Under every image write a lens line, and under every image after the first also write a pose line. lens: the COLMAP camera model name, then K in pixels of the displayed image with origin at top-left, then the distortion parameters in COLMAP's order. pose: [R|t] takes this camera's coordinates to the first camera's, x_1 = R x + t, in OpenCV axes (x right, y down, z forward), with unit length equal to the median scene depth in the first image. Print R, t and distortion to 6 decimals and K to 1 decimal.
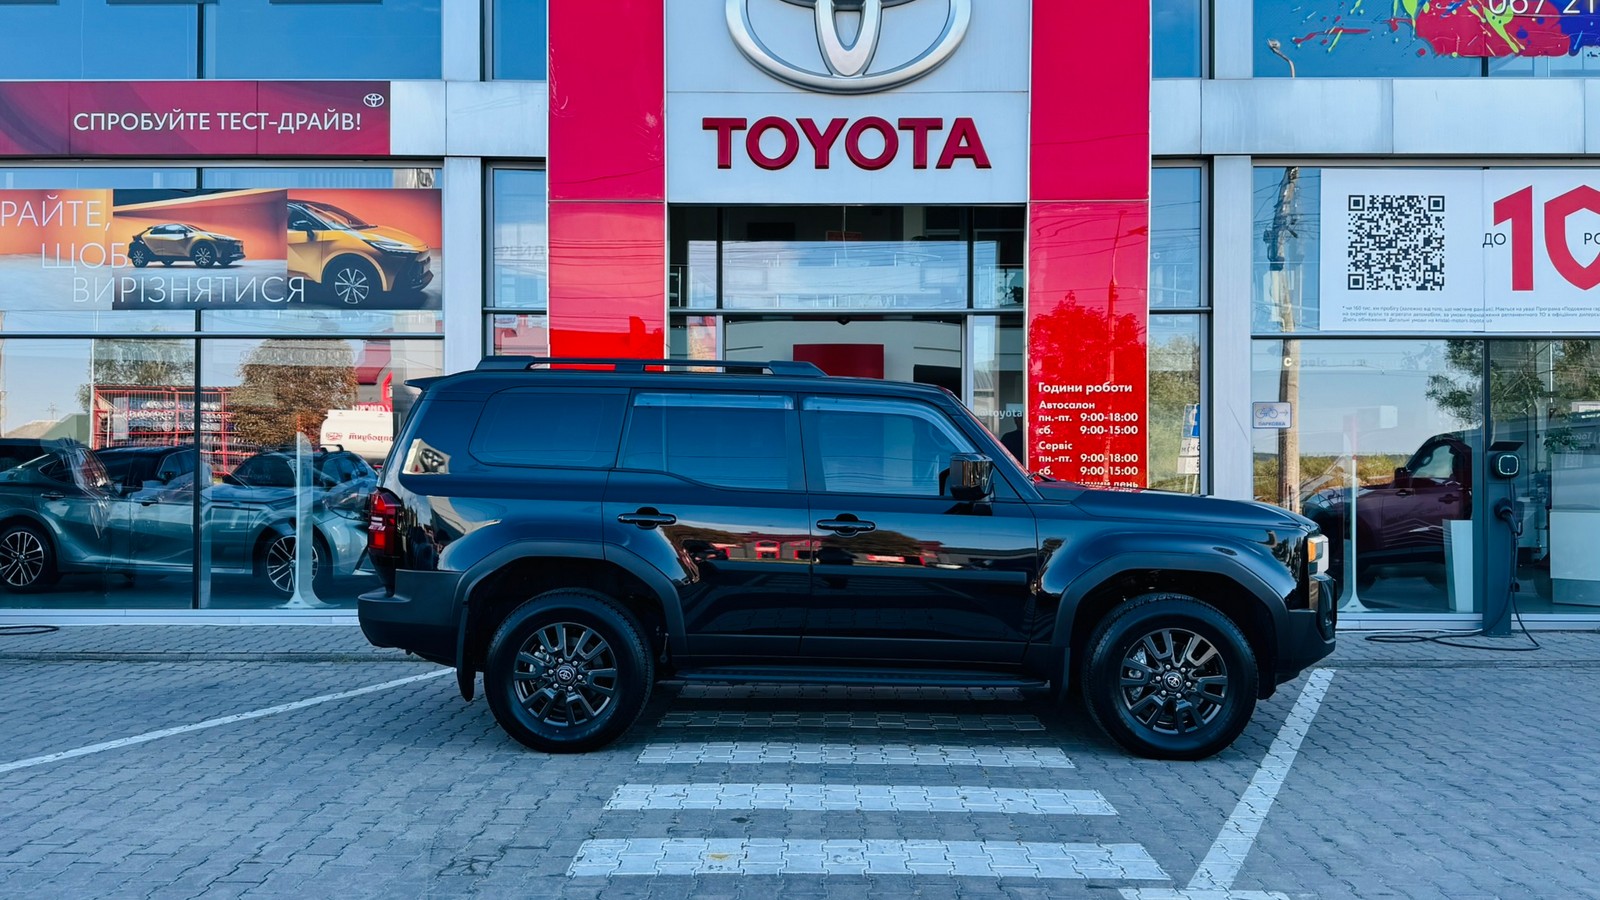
lens RADIAL K [[1378.0, 0, 805.7], [0, 1378.0, 446.7], [0, 0, 1]] dist [0.085328, -0.132995]
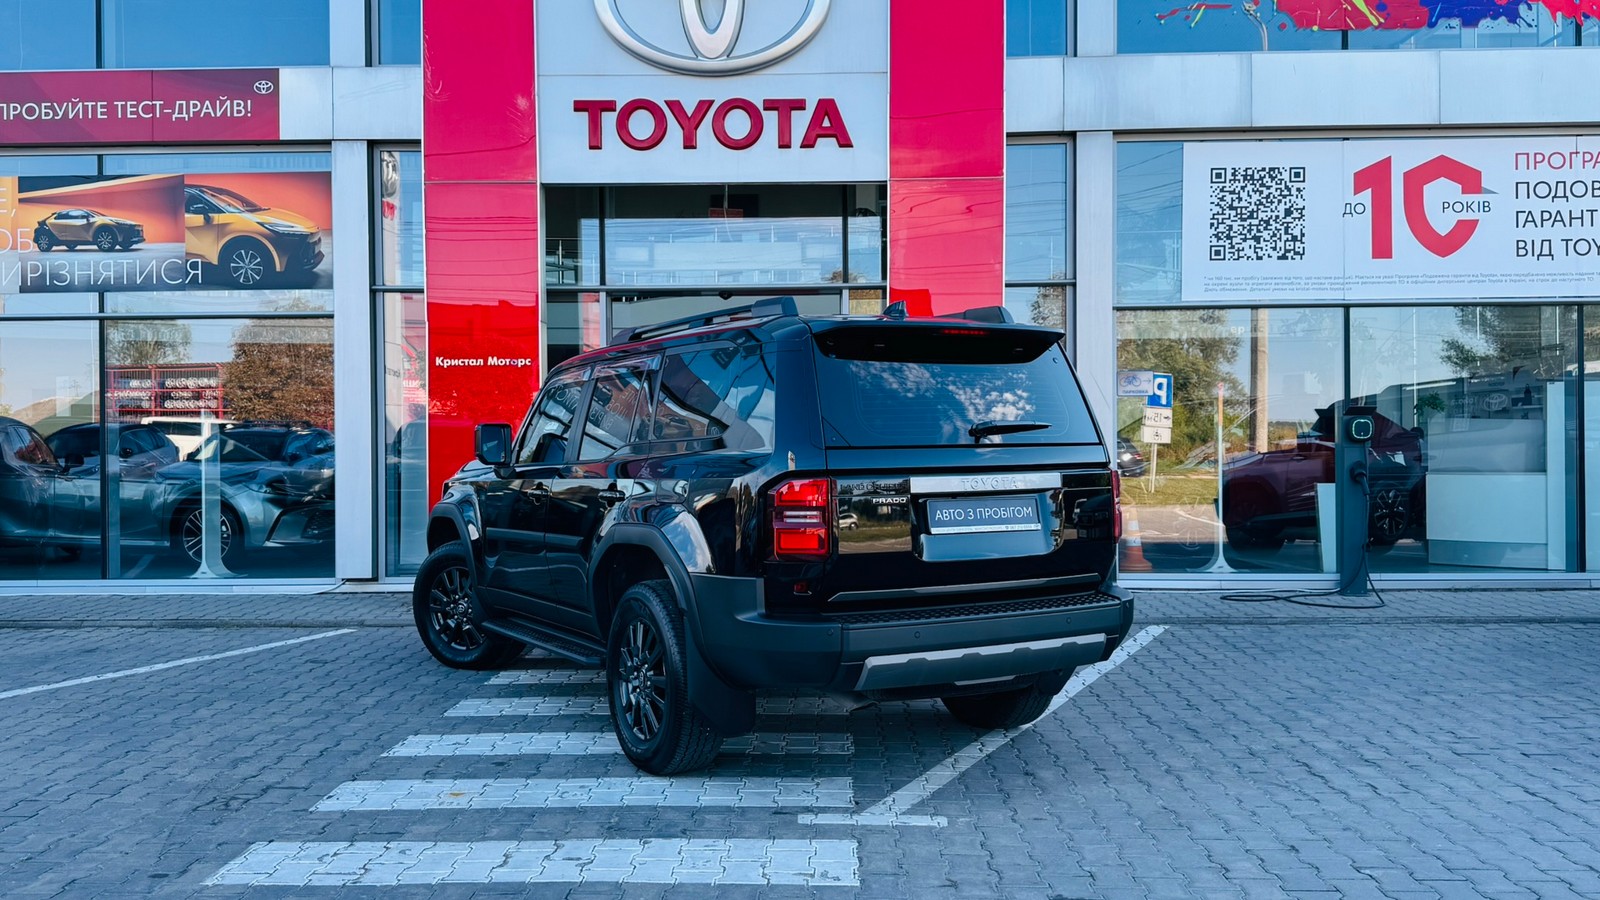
lens RADIAL K [[1392.4, 0, 803.8], [0, 1392.4, 445.2], [0, 0, 1]] dist [0.122832, -0.259481]
pose [[0.999812, -0.009512, -0.016902, 0.106260], [0.009844, 0.999759, 0.019647, 0.000404], [0.016711, -0.019809, 0.999664, -0.046544]]
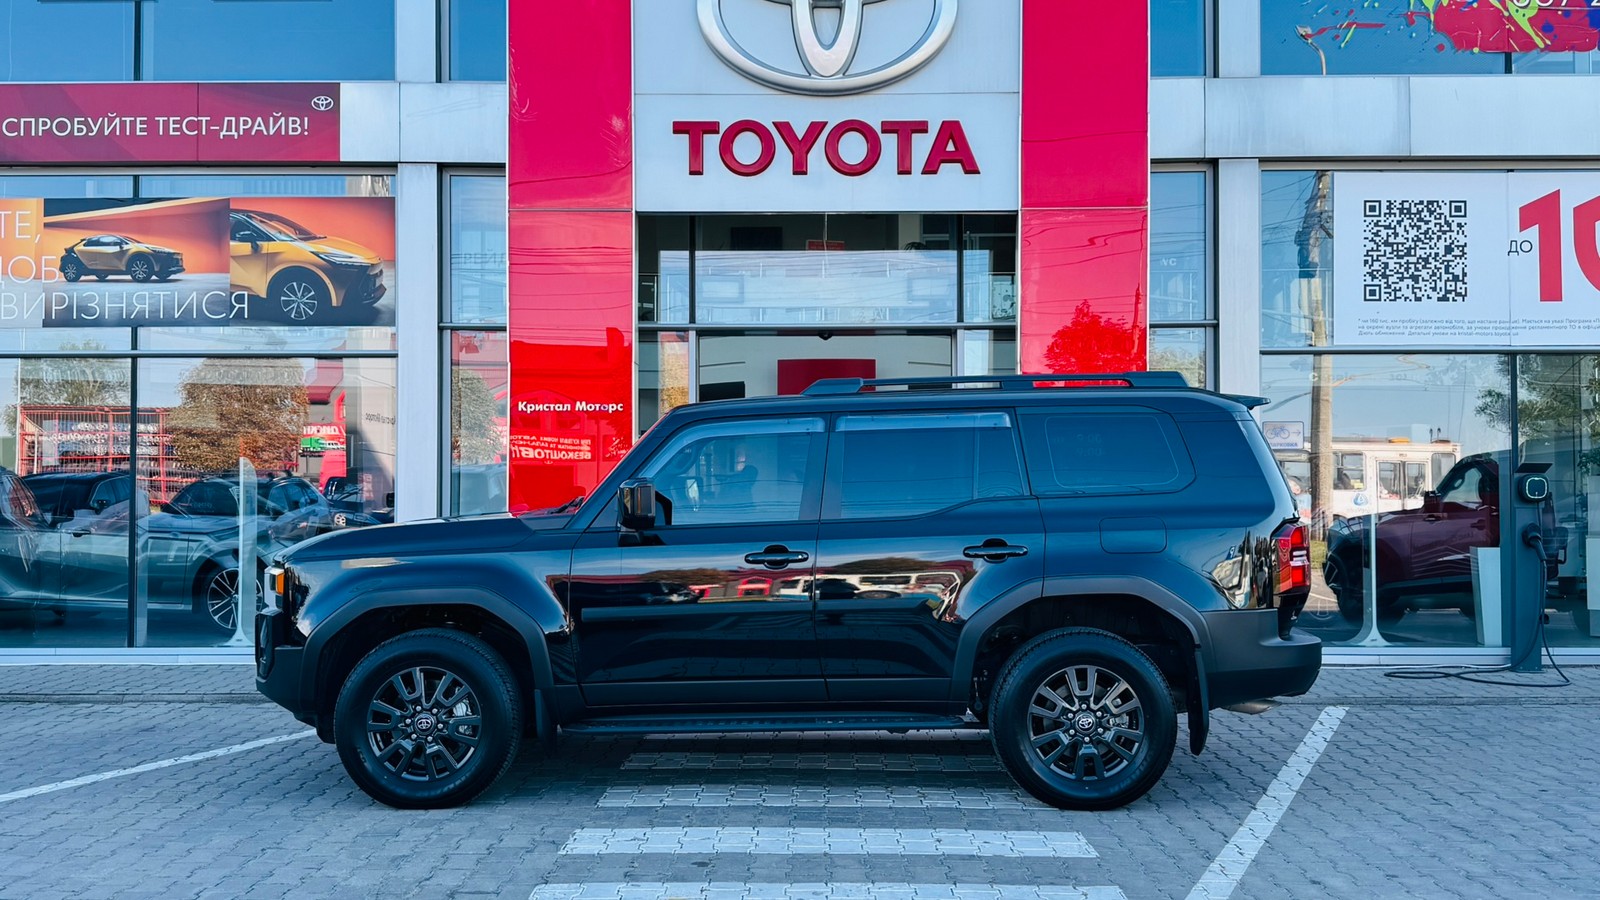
lens RADIAL K [[1510.8, 0, 800.0], [0, 1510.8, 450.0], [0, 0, 1]] dist [0.106642, -0.188639]
pose [[0.999993, -0.003525, -0.000875, 0.011290], [0.003514, 0.999909, -0.013014, -0.000788], [0.000921, 0.013010, 0.999915, -0.025628]]
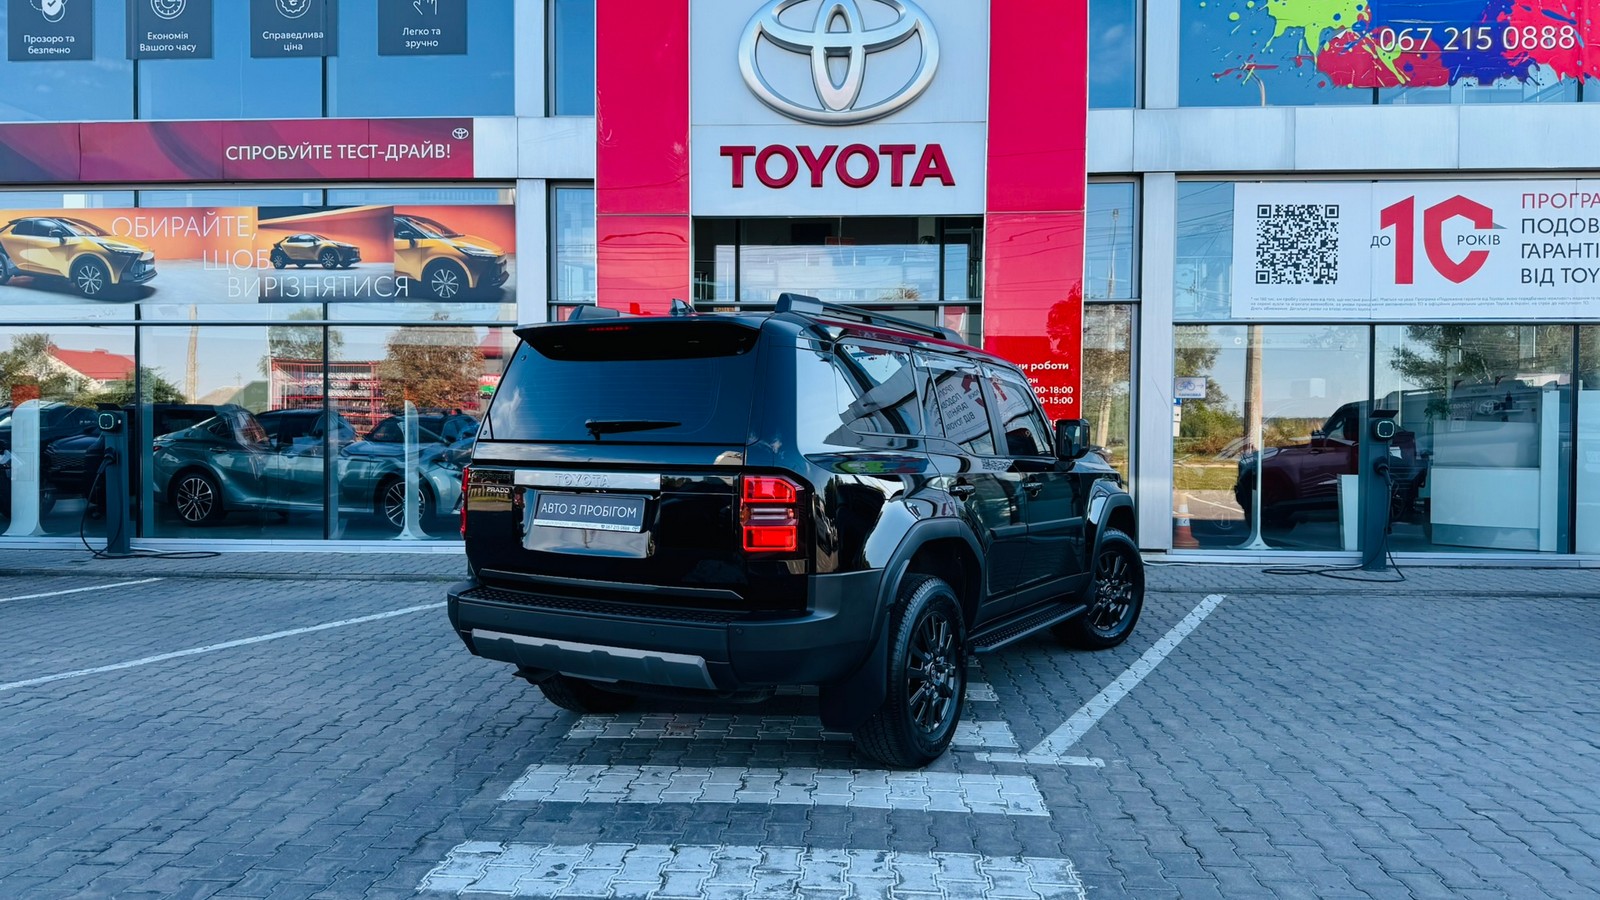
lens RADIAL K [[1163.5, 0, 801.9], [0, 1163.5, 453.7], [0, 0, 1]] dist [0.087054, -0.136135]
pose [[0.998685, 0.004073, -0.051112, 0.049689], [-0.002165, 0.999301, 0.037326, -0.002763], [0.051228, -0.037166, 0.997995, -0.043687]]
